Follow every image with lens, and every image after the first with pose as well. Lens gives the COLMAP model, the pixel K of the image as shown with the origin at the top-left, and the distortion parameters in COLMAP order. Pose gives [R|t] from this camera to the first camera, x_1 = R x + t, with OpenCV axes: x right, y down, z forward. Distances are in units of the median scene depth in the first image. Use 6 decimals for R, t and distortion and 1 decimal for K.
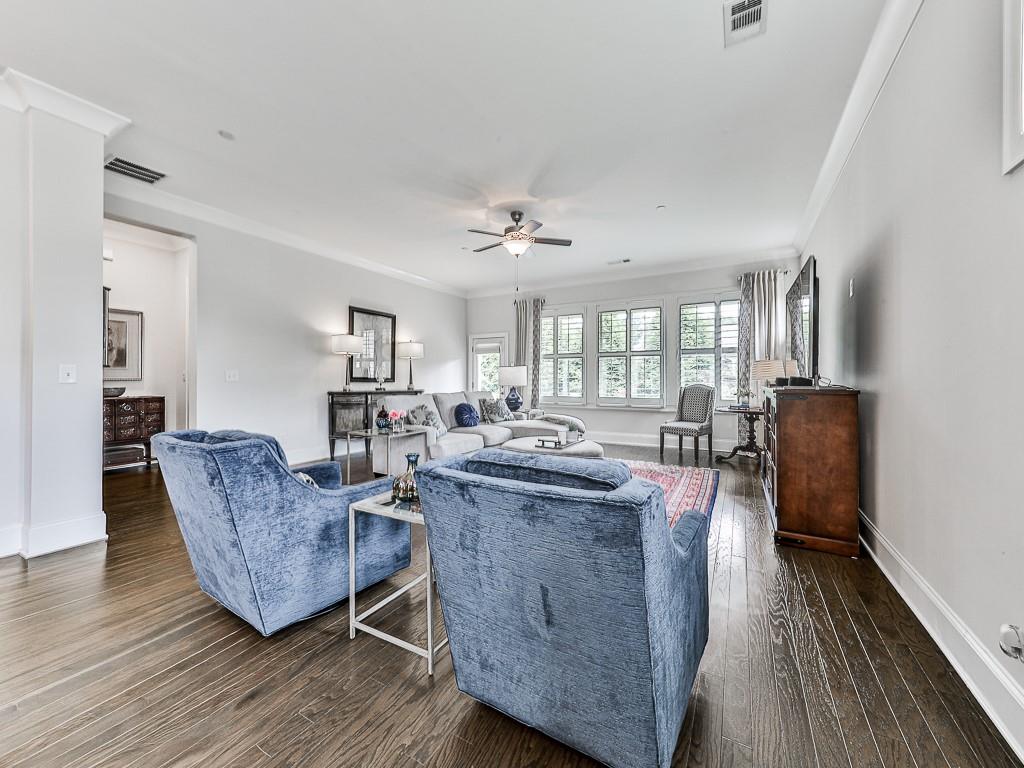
lens RADIAL K [[388.6, 0, 528.2], [0, 388.6, 378.0], [0, 0, 1]] dist [0.001209, -0.000023]
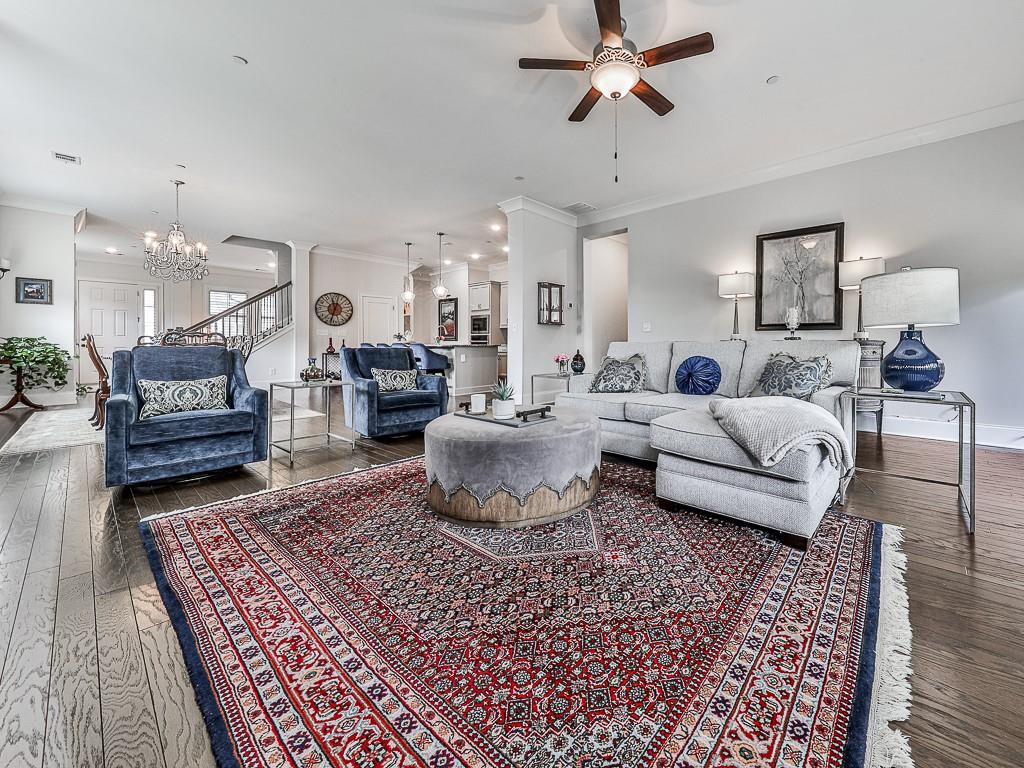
lens RADIAL K [[403.7, 0, 584.1], [0, 403.7, 348.1], [0, 0, 1]] dist [0.000760, -0.000260]
pose [[-0.177922, 0.009063, -0.984003, 0.426939], [0.004704, 0.999954, 0.008360, 0.038429], [0.984033, -0.003142, -0.177957, 0.789659]]
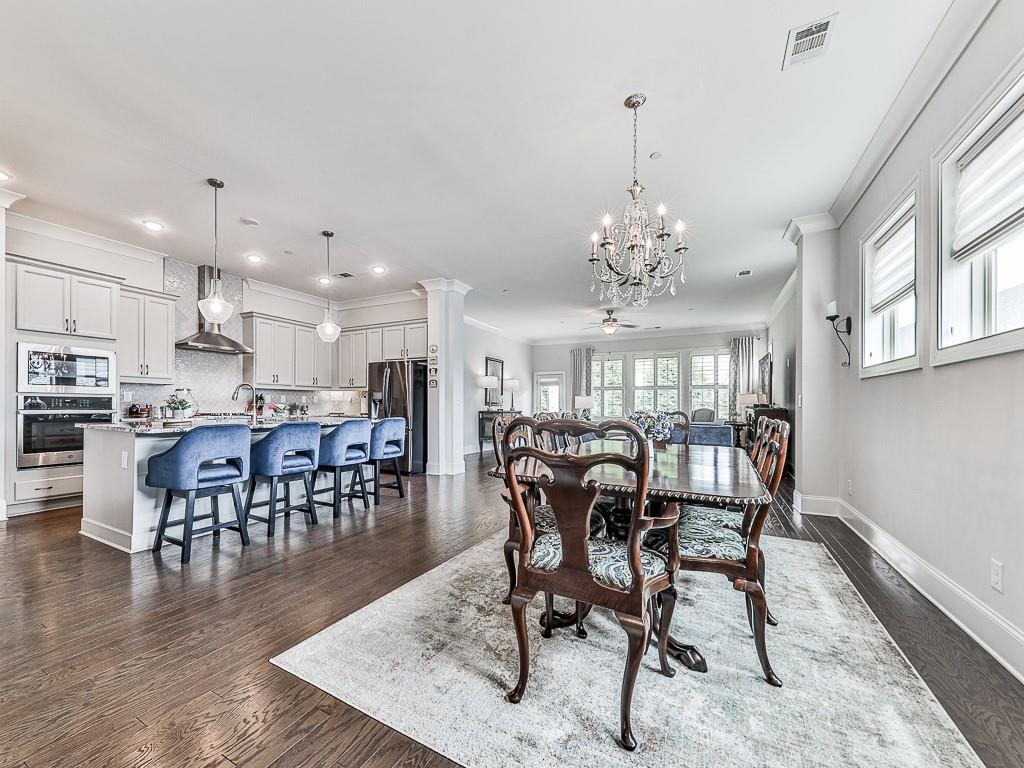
lens RADIAL K [[412.1, 0, 493.7], [0, 412.1, 404.6], [0, 0, 1]] dist [-0.016245, -0.000192]
pose [[0.999930, 0.006227, 0.010030, -0.439366], [-0.006249, 0.999978, 0.002192, 0.004153], [-0.010016, -0.002255, 0.999947, -0.665391]]
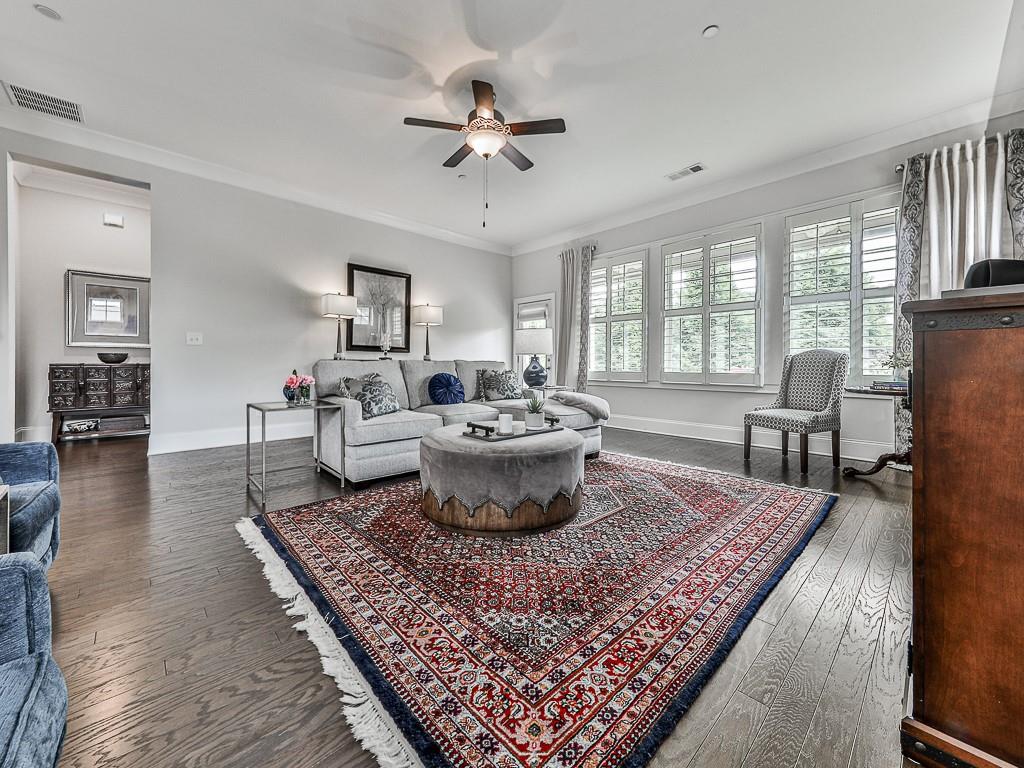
lens RADIAL K [[400.1, 0, 530.0], [0, 400.1, 366.2], [0, 0, 1]] dist [0.003863, -0.000351]
pose [[0.955746, 0.002393, -0.294184, 0.192749], [0.000238, 0.999960, 0.008905, 0.037622], [0.294193, -0.008581, 0.955707, 0.259241]]
